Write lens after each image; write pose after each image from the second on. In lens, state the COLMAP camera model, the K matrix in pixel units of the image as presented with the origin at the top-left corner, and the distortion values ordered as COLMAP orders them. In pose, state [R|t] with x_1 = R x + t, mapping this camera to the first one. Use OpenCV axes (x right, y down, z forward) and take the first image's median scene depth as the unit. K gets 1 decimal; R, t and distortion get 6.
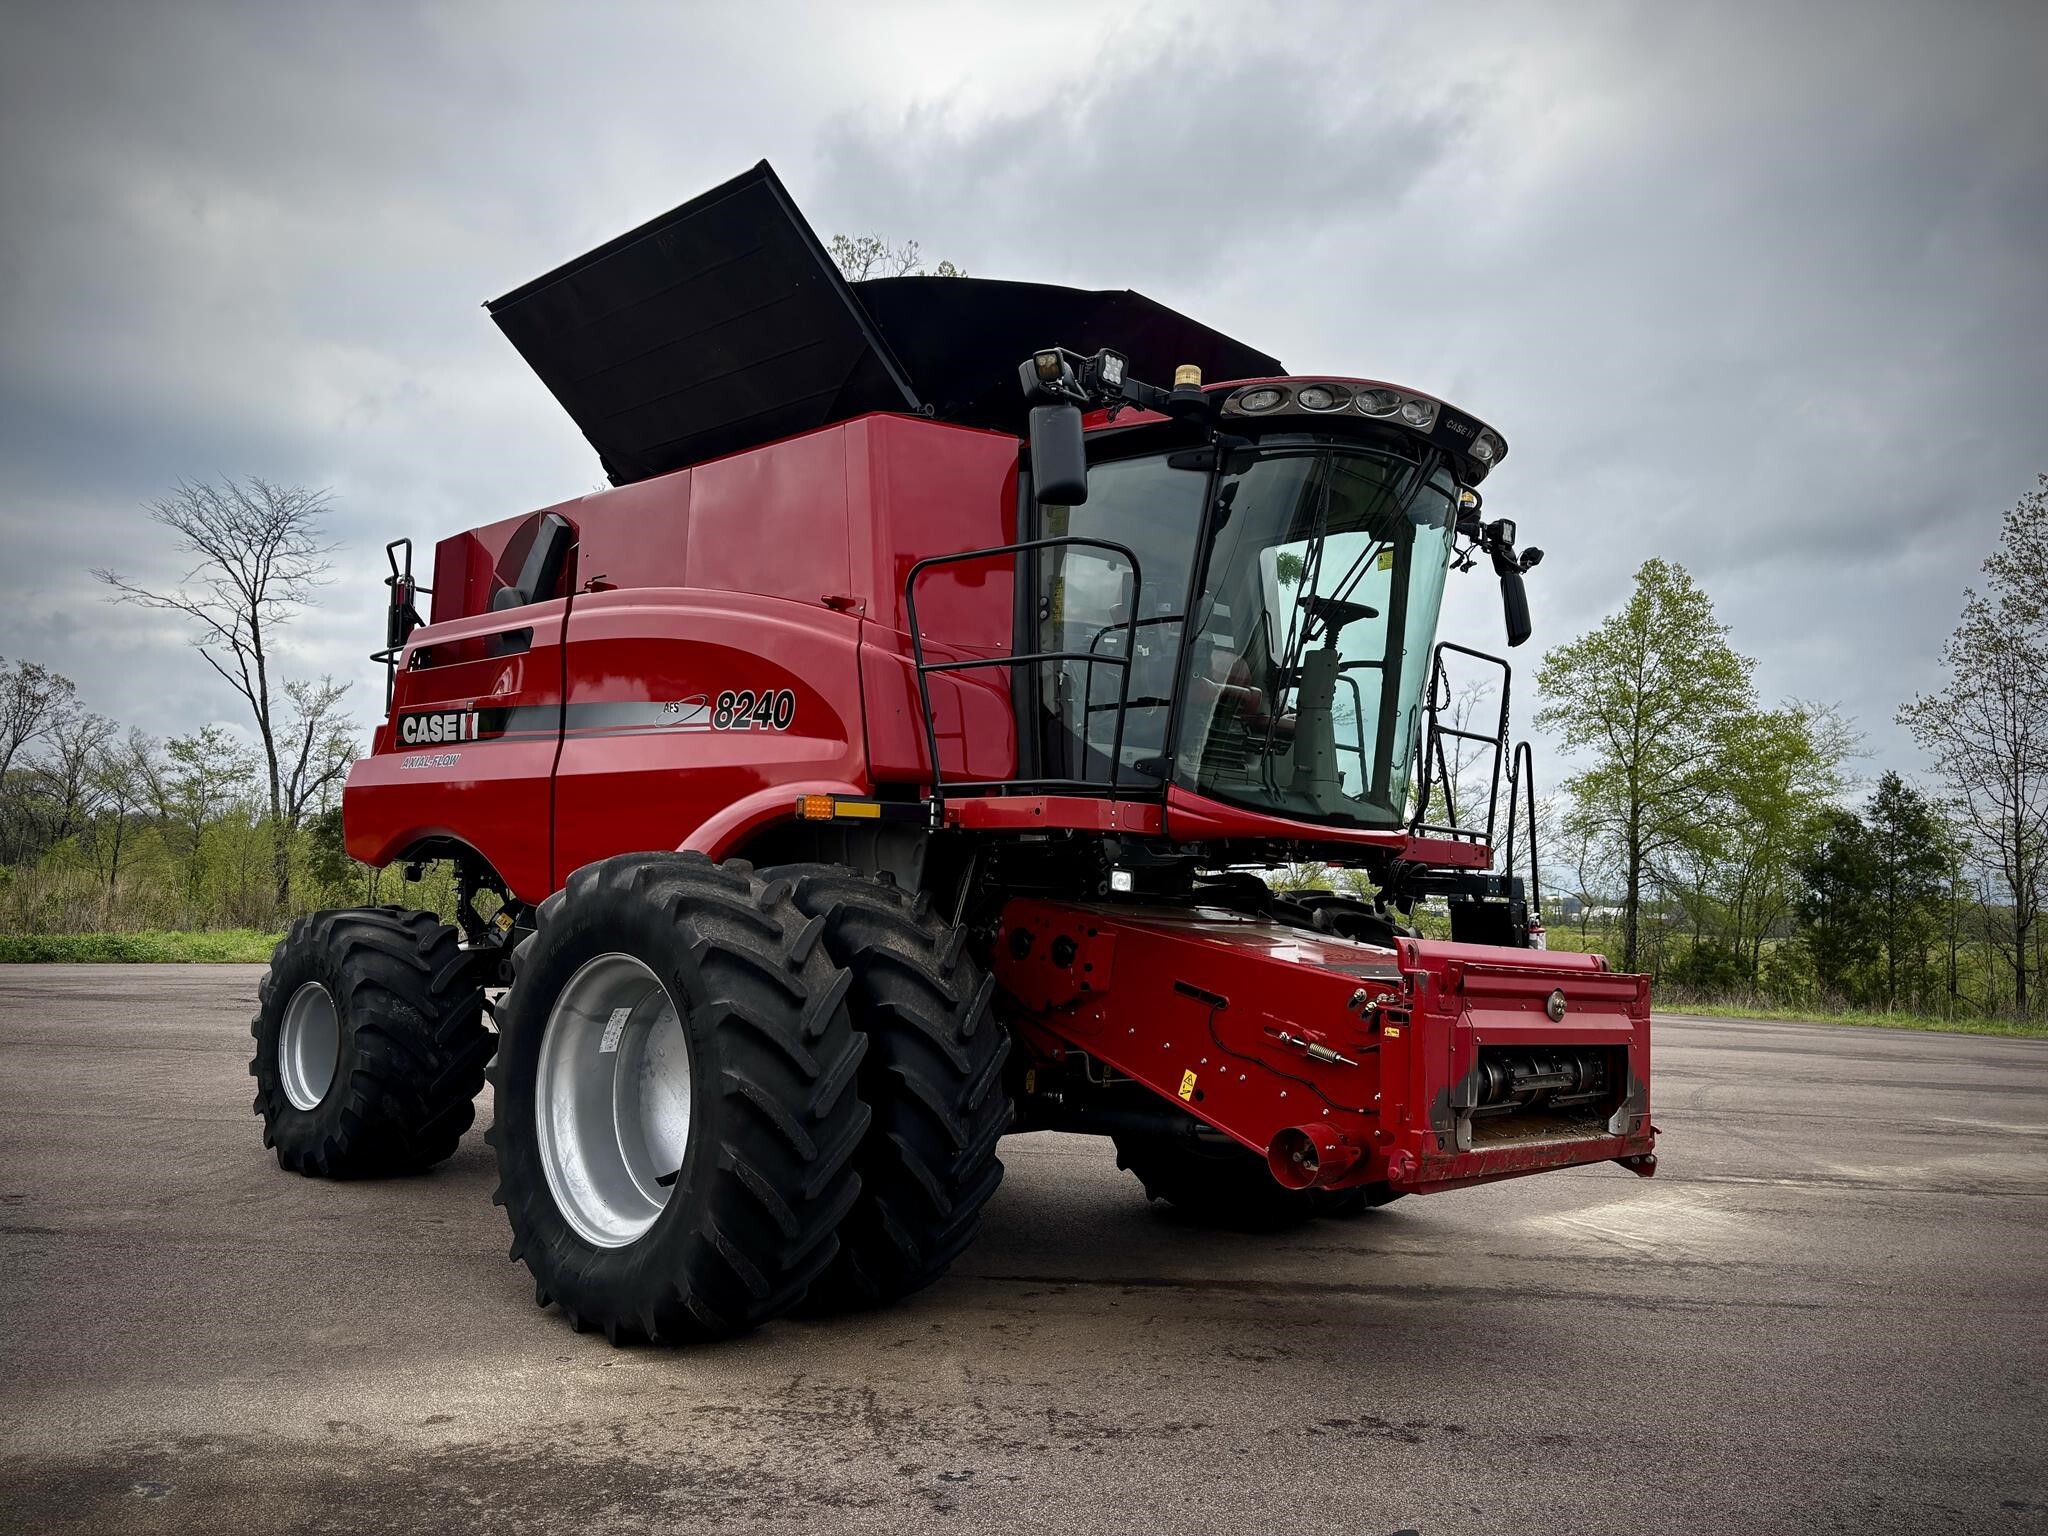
lens RADIAL K [[1542.0, 0, 1024.0], [0, 1542.0, 768.0], [0, 0, 1]] dist [0.035408, -0.000208]
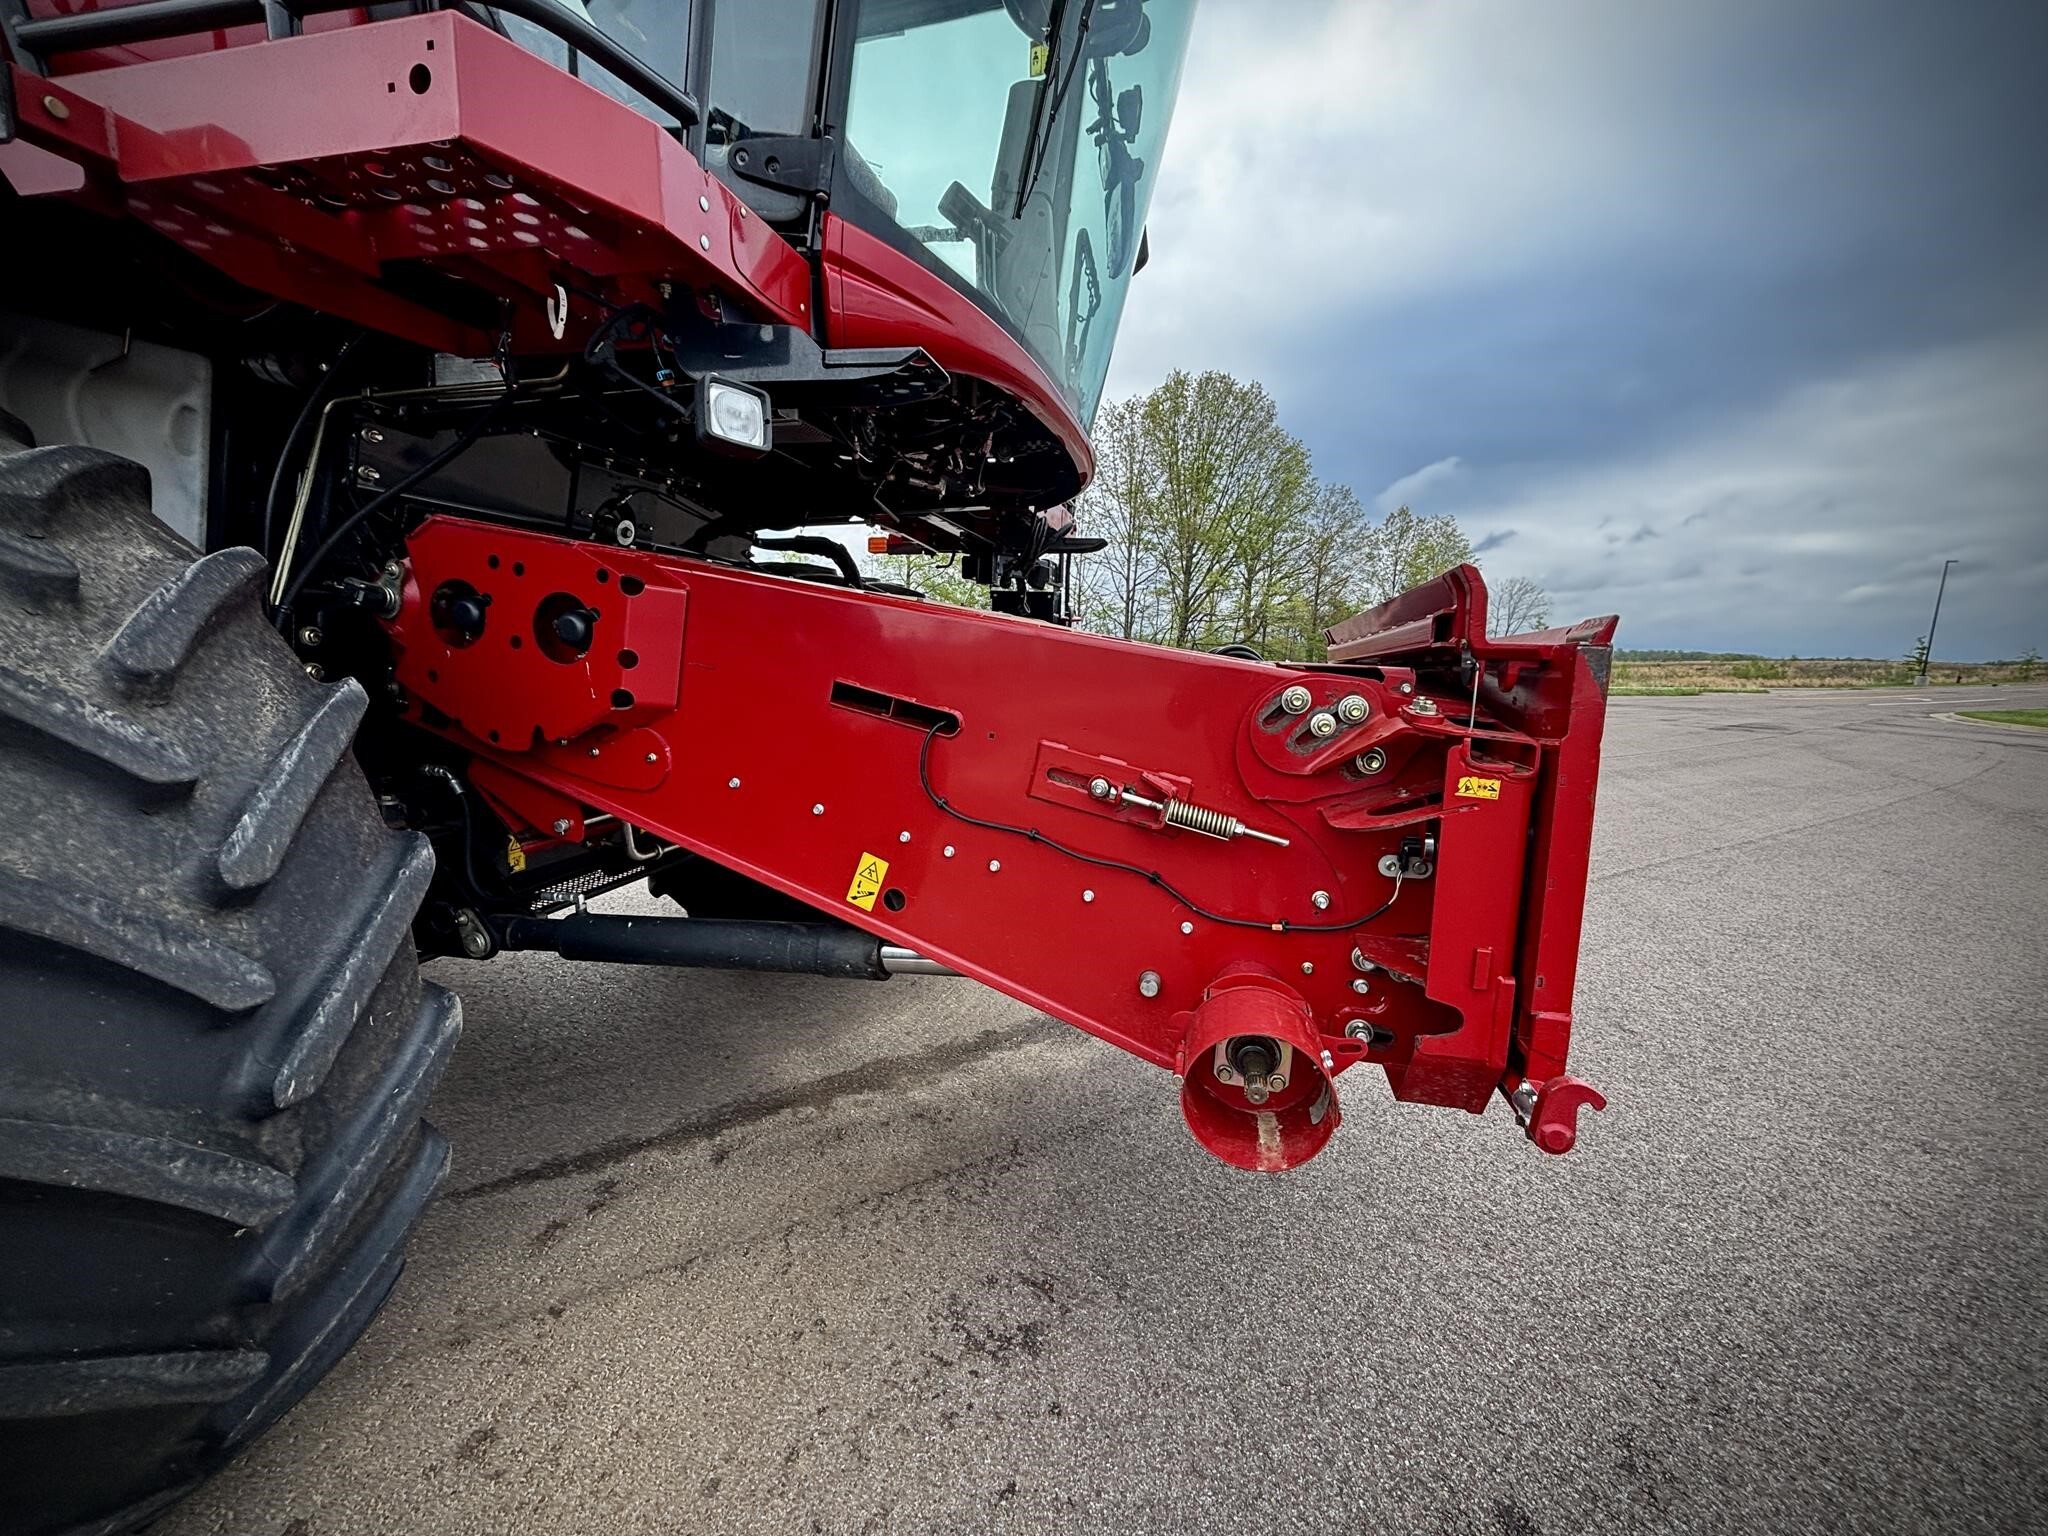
lens RADIAL K [[815.0, 0, 1024.0], [0, 815.0, 768.0], [0, 0, 1]] dist [0.000769, 0.000193]
pose [[0.851346, -0.091238, 0.516609, 0.013144], [-0.044725, 0.968552, 0.244760, 0.099081], [-0.522694, -0.231481, 0.820492, 0.756287]]
